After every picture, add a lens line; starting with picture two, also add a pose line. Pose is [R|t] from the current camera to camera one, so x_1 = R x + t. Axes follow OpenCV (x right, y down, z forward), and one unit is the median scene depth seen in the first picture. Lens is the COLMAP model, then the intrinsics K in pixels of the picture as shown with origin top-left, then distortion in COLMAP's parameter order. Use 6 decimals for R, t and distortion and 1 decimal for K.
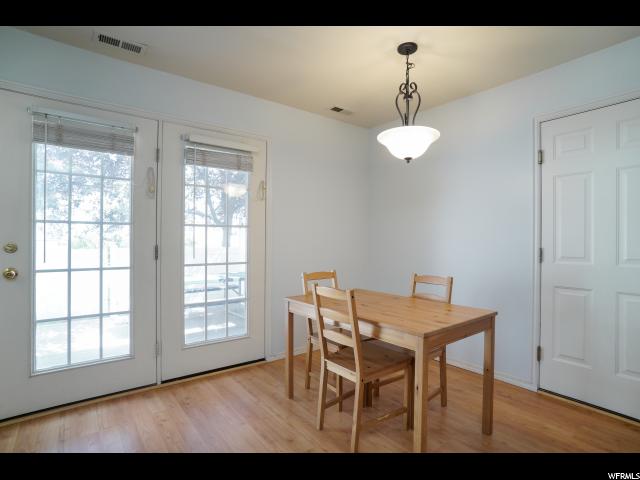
lens RADIAL K [[334.6, 0, 317.6], [0, 334.6, 241.7], [0, 0, 1]] dist [-0.079371, 0.031195]
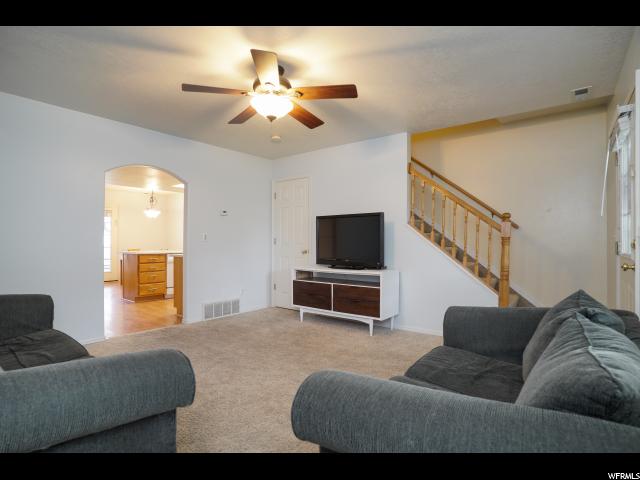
lens RADIAL K [[334.6, 0, 317.6], [0, 334.6, 241.7], [0, 0, 1]] dist [-0.079371, 0.031195]
pose [[0.969371, -0.017753, 0.244959, 1.095358], [0.014062, 0.999760, 0.016809, -0.005143], [-0.245198, -0.012850, 0.969388, -2.882880]]
